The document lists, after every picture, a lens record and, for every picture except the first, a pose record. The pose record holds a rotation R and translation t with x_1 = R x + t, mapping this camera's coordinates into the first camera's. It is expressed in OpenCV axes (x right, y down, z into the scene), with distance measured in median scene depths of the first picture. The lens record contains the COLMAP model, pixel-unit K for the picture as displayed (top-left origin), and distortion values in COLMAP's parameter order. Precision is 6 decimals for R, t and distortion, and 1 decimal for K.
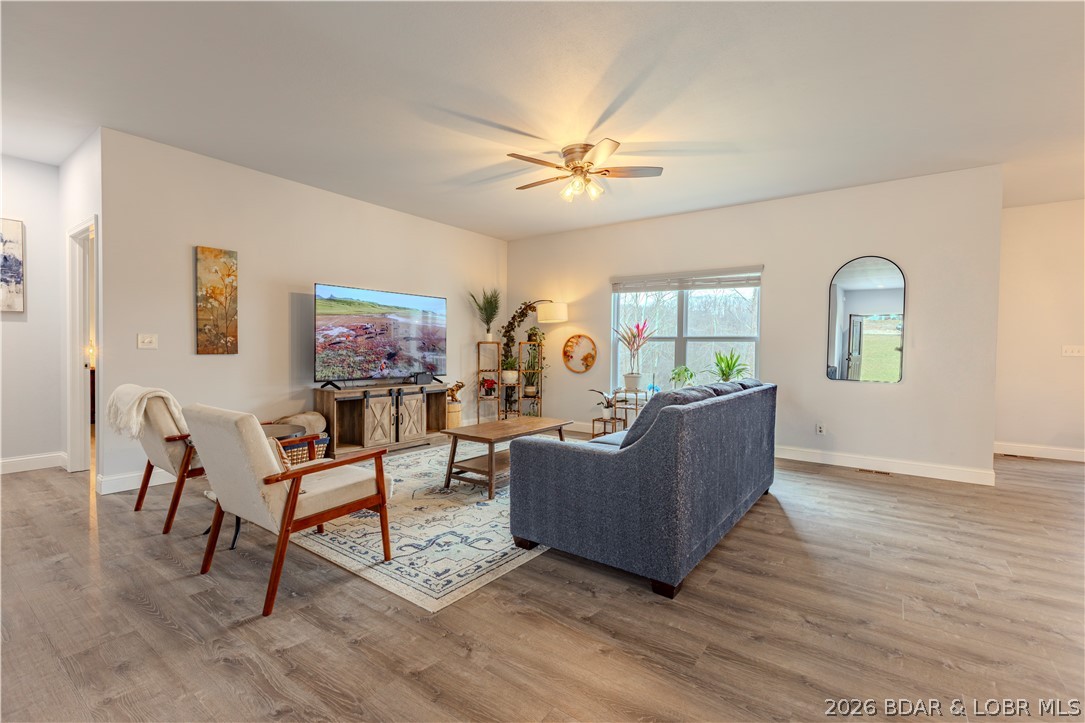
lens RADIAL K [[481.3, 0, 542.5], [0, 481.3, 361.5], [0, 0, 1]] dist [0.000033, -0.000301]
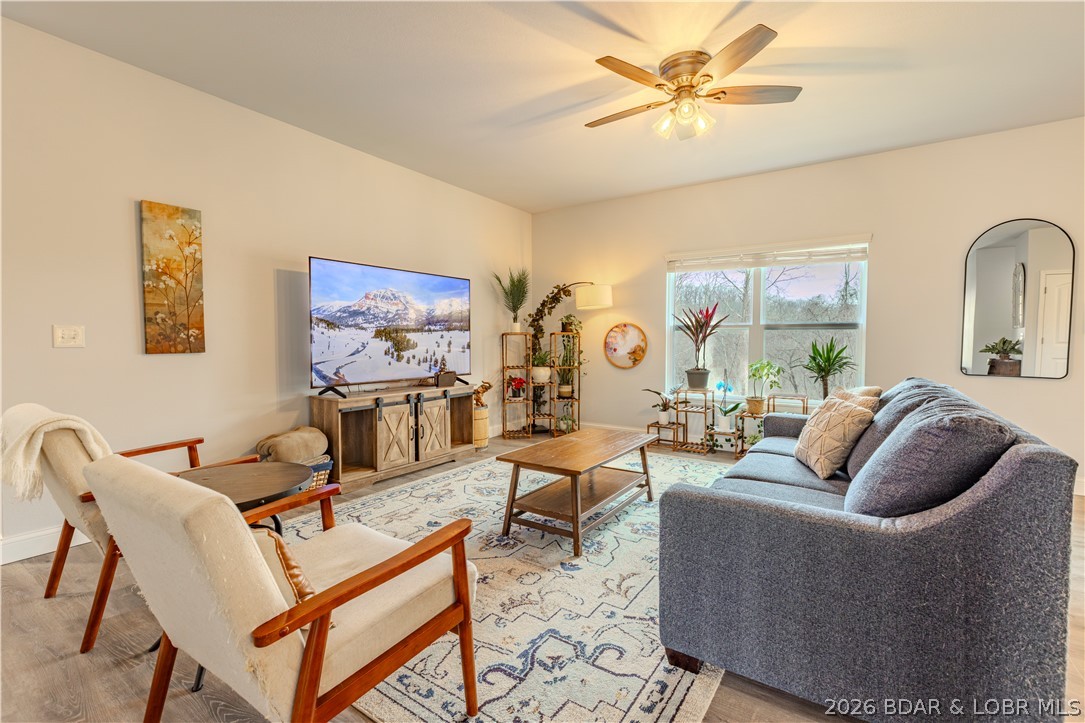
lens RADIAL K [[481.3, 0, 542.5], [0, 481.3, 361.5], [0, 0, 1]] dist [0.000033, -0.000301]
pose [[0.999269, -0.011983, 0.036294, -0.131271], [0.011297, 0.999755, 0.019056, -0.008850], [-0.036513, -0.018632, 0.999159, 0.222435]]
